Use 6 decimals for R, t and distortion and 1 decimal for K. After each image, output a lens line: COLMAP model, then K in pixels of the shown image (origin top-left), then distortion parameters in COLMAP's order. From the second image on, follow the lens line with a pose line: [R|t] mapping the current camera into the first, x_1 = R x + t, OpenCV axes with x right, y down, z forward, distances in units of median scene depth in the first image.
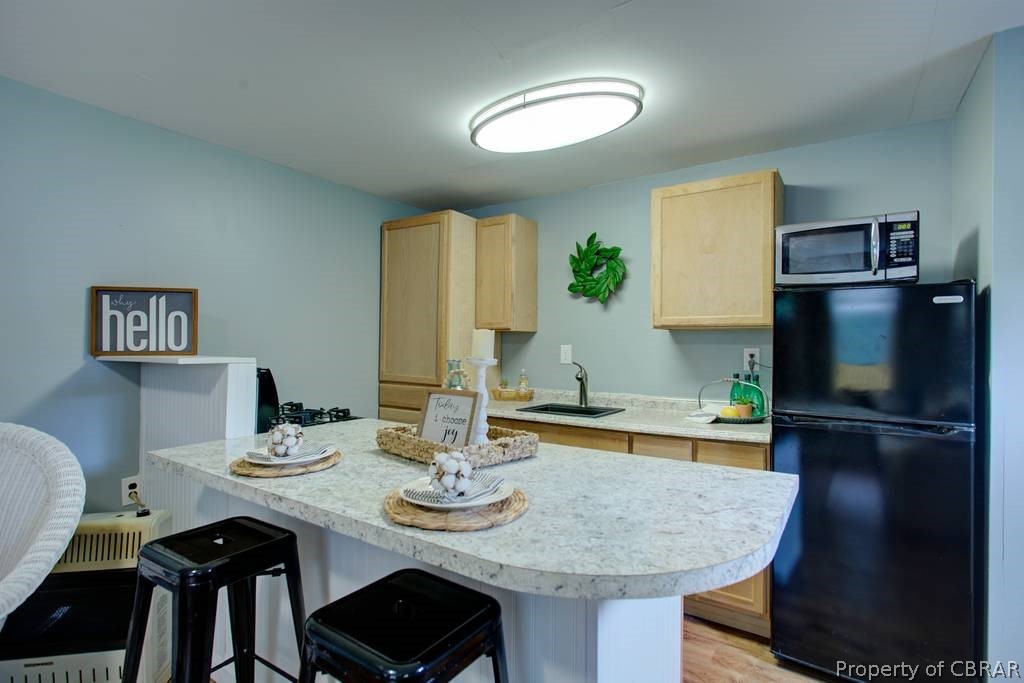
lens RADIAL K [[500.1, 0, 505.5], [0, 500.1, 342.3], [0, 0, 1]] dist [-0.003167, 0.000816]
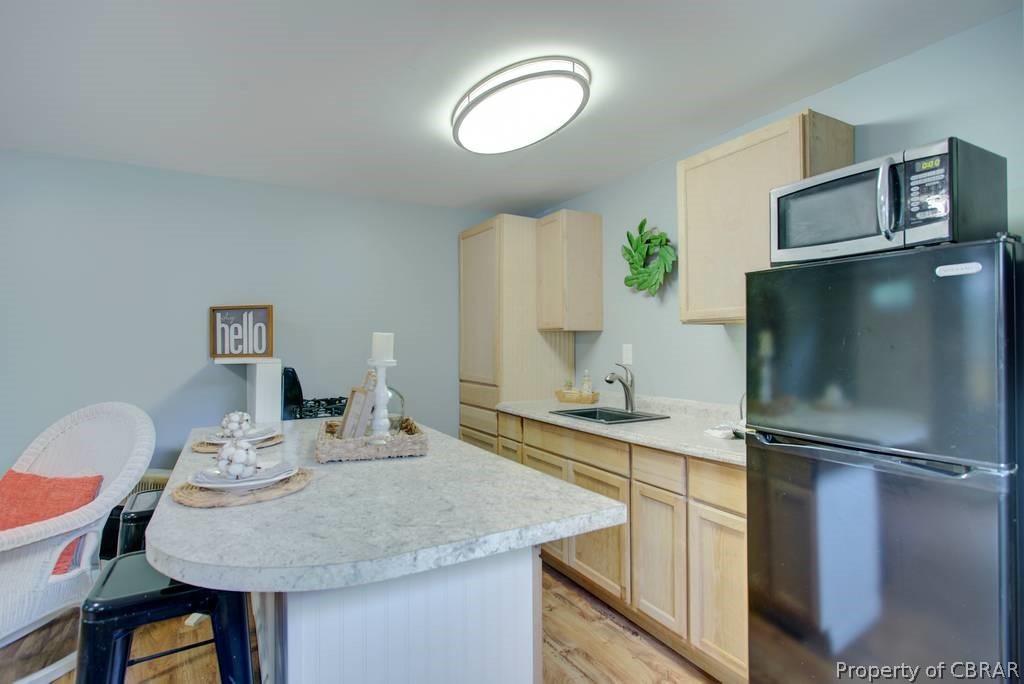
lens RADIAL K [[500.1, 0, 507.3], [0, 500.1, 342.7], [0, 0, 1]] dist [-0.003167, 0.000816]
pose [[0.896985, -0.014537, -0.441823, 0.502447], [0.015339, 0.999881, -0.001758, 0.001360], [0.441796, -0.005200, 0.897101, 0.122923]]
